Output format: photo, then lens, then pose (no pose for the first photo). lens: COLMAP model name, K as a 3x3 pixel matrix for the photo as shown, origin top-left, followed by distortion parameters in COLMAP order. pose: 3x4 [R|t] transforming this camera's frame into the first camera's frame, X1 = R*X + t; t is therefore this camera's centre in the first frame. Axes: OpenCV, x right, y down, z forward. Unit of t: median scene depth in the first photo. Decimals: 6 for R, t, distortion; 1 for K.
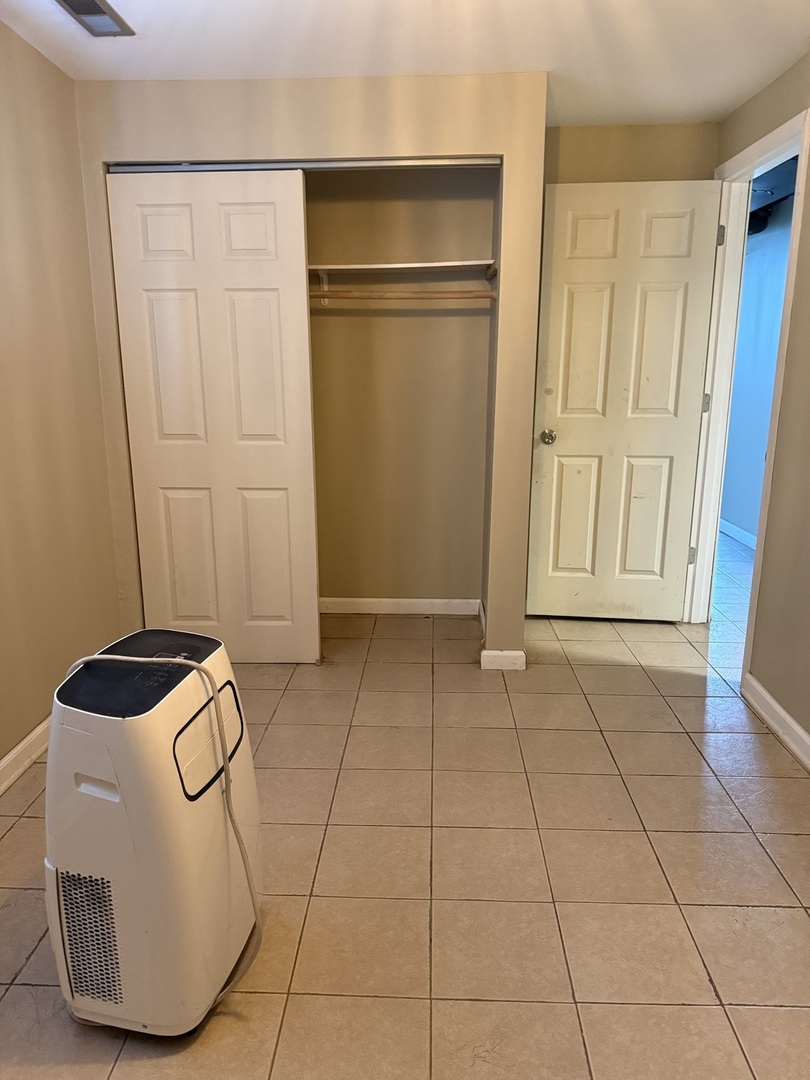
lens RADIAL K [[767.5, 0, 406.3], [0, 767.5, 538.8], [0, 0, 1]] dist [0.037704, -0.015639]
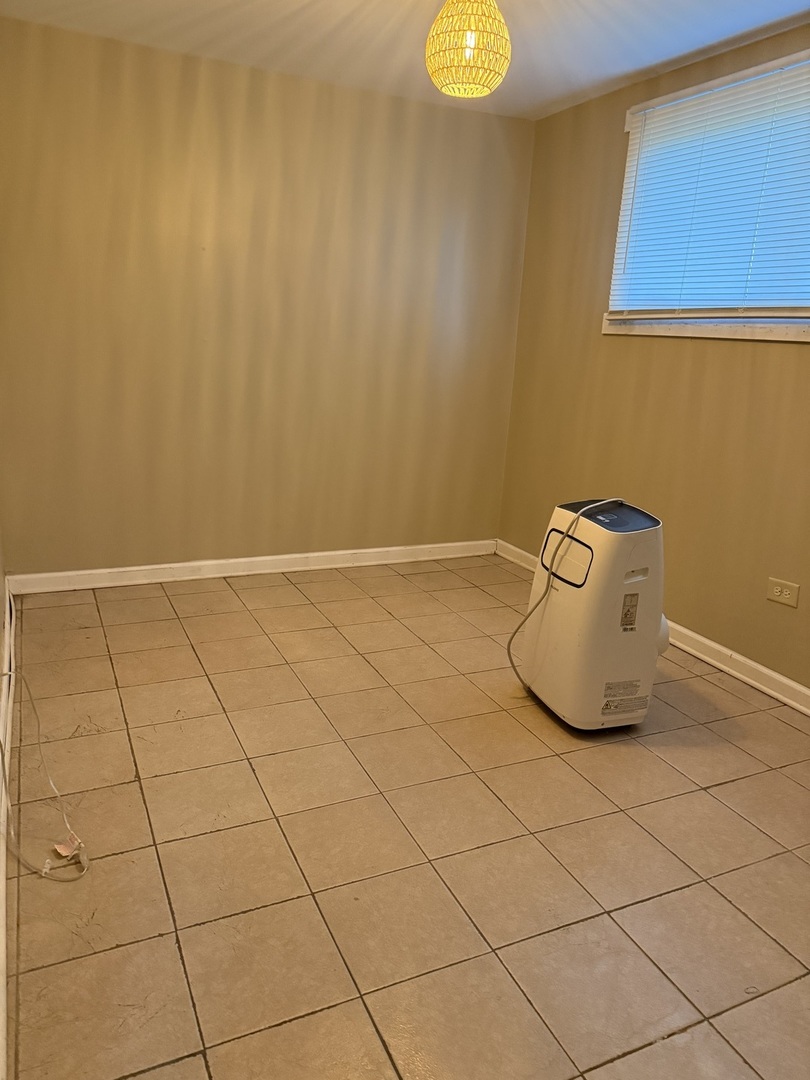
lens RADIAL K [[767.5, 0, 408.1], [0, 767.5, 541.1], [0, 0, 1]] dist [0.037704, -0.015639]
pose [[-0.883969, 0.057632, -0.463980, 0.625335], [-0.179756, 0.874207, 0.451055, -0.350849], [0.431609, 0.482122, -0.762412, 1.616308]]
